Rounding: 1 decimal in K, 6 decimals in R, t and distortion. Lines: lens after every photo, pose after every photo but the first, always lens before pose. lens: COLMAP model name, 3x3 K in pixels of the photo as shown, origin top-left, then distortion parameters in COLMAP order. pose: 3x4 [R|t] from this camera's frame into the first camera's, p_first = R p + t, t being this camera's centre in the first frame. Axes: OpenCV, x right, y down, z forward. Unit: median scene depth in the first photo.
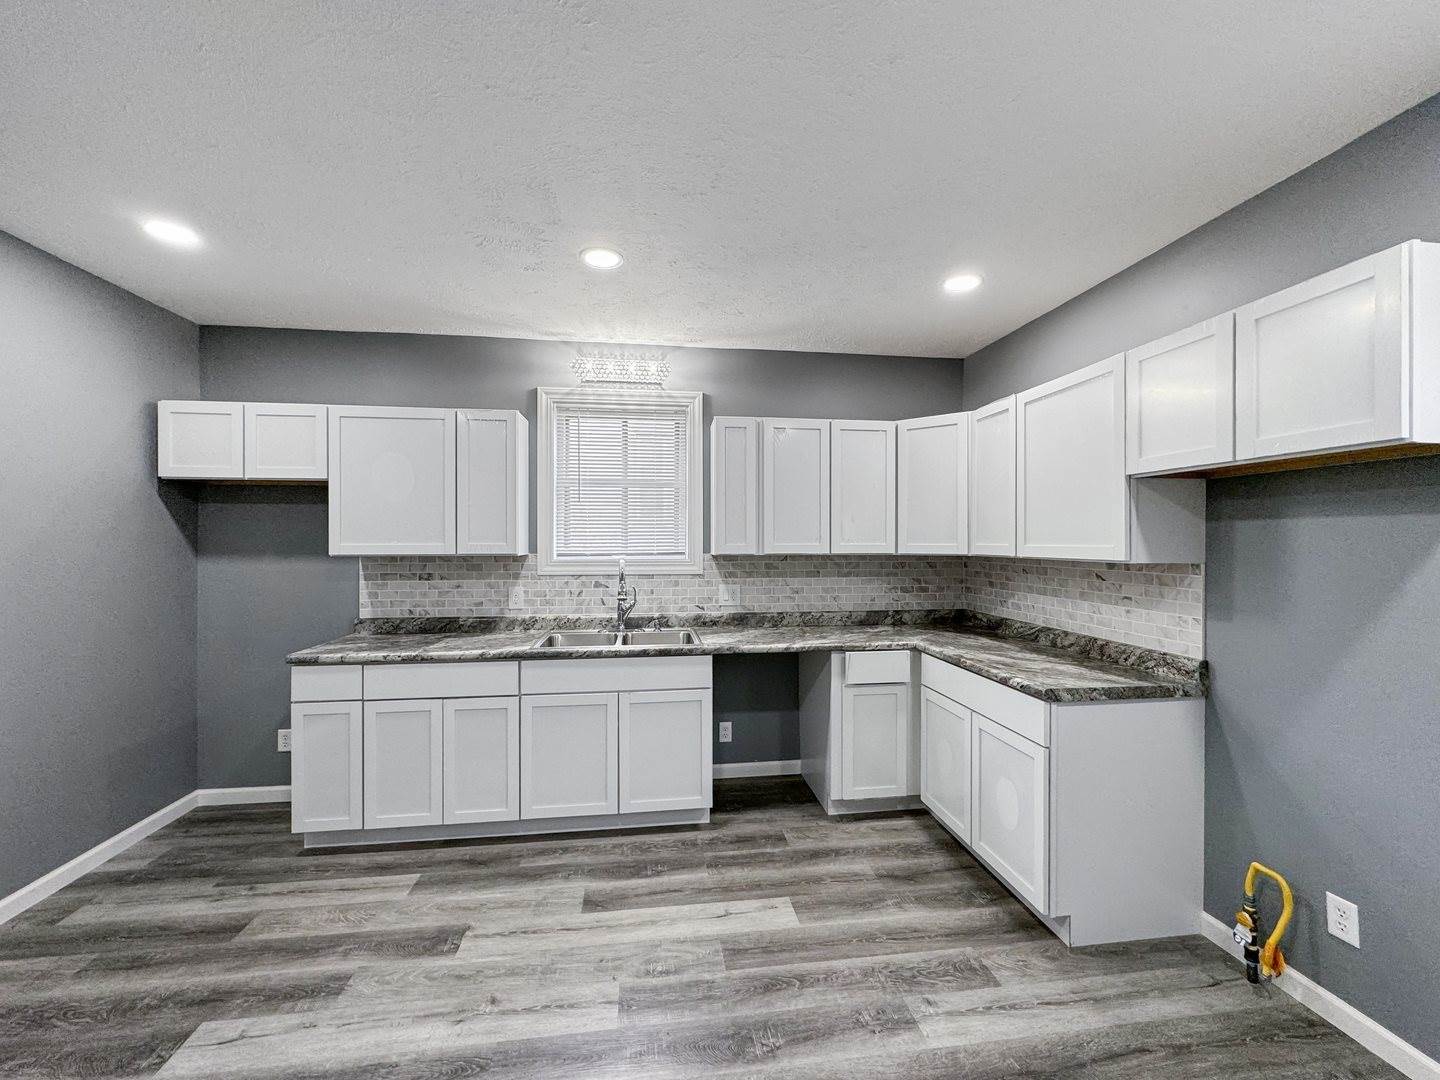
lens RADIAL K [[582.5, 0, 720.0], [0, 582.5, 540.0], [0, 0, 1]] dist [-0.001670, 0.000120]
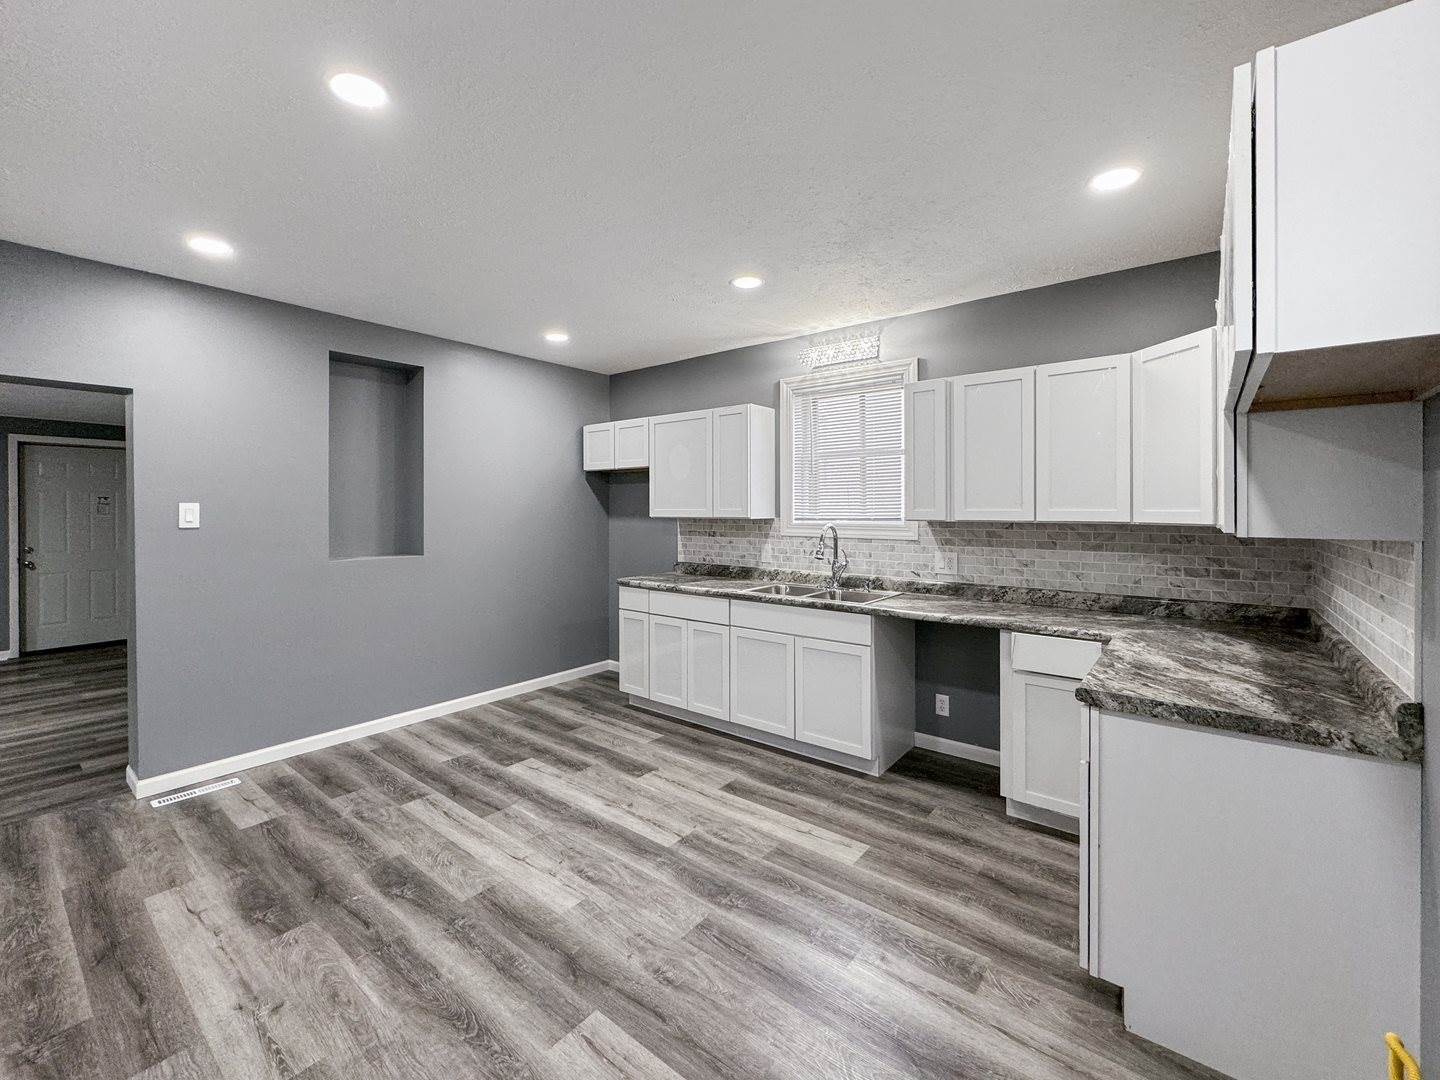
lens RADIAL K [[611.6, 0, 700.1], [0, 611.6, 505.5], [0, 0, 1]] dist [-0.001537, 0.000073]
pose [[0.677814, -0.004110, -0.735222, 0.584306], [0.002004, 0.999991, -0.003742, 0.002886], [0.735231, 0.001063, 0.677816, 0.023001]]
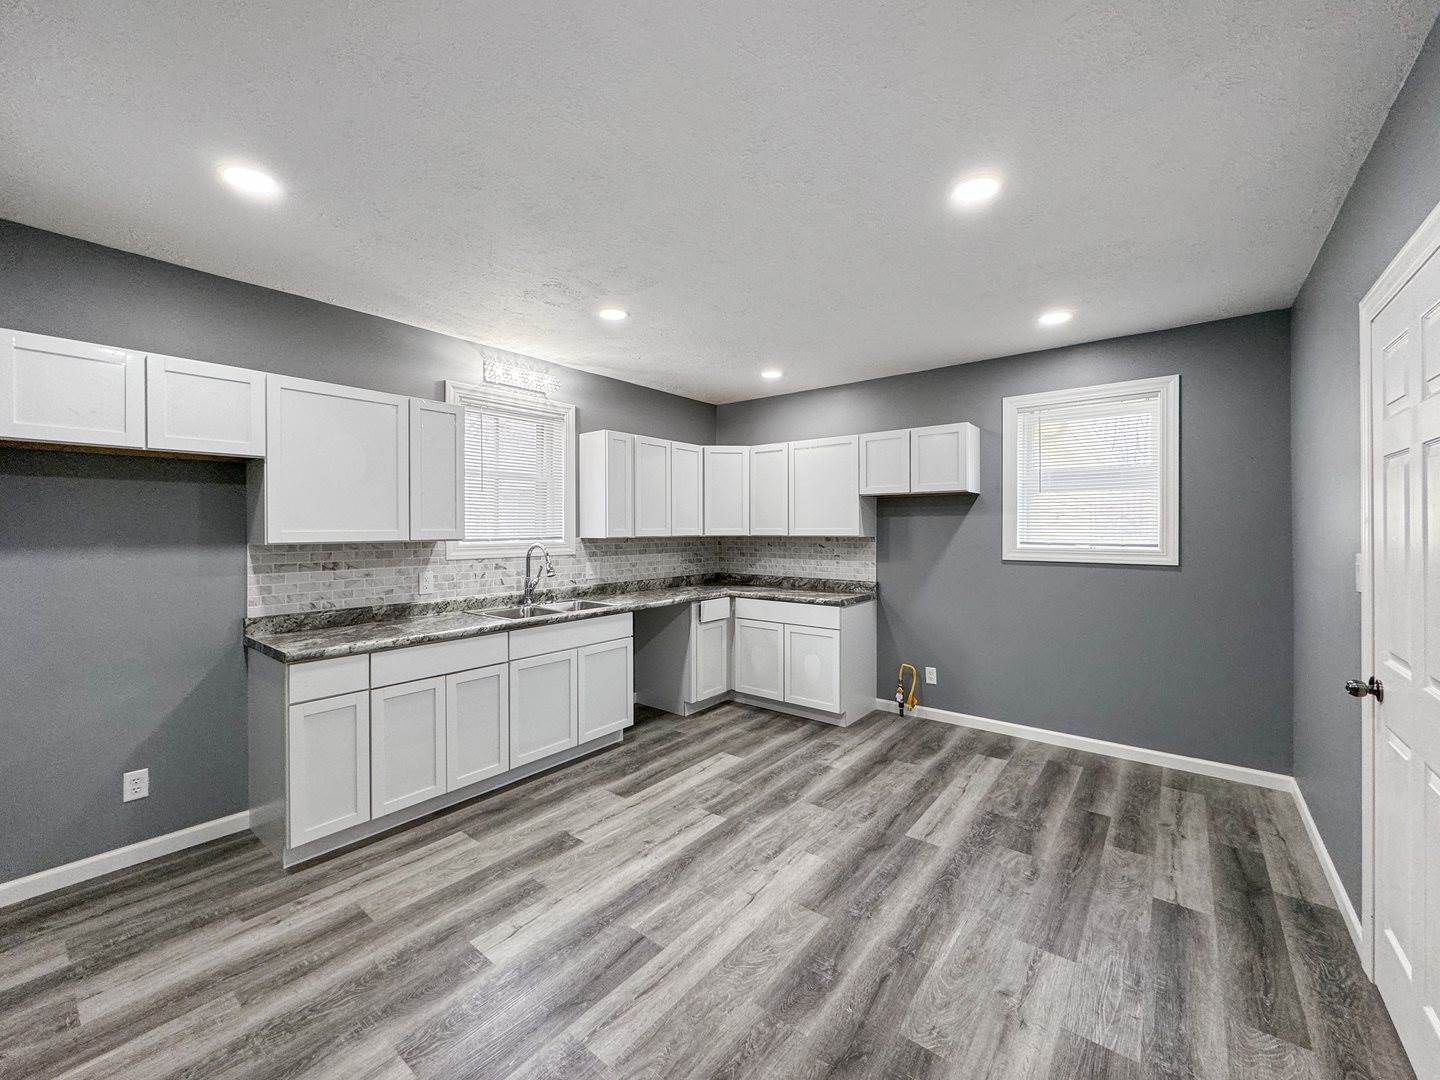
lens RADIAL K [[586.2, 0, 720.2], [0, 586.2, 527.6], [0, 0, 1]] dist [-0.001092, 0.000055]
pose [[0.717115, -0.001911, 0.696952, -0.803571], [0.002024, 0.999998, 0.000658, 0.002827], [-0.696951, 0.000939, 0.717118, -0.111511]]
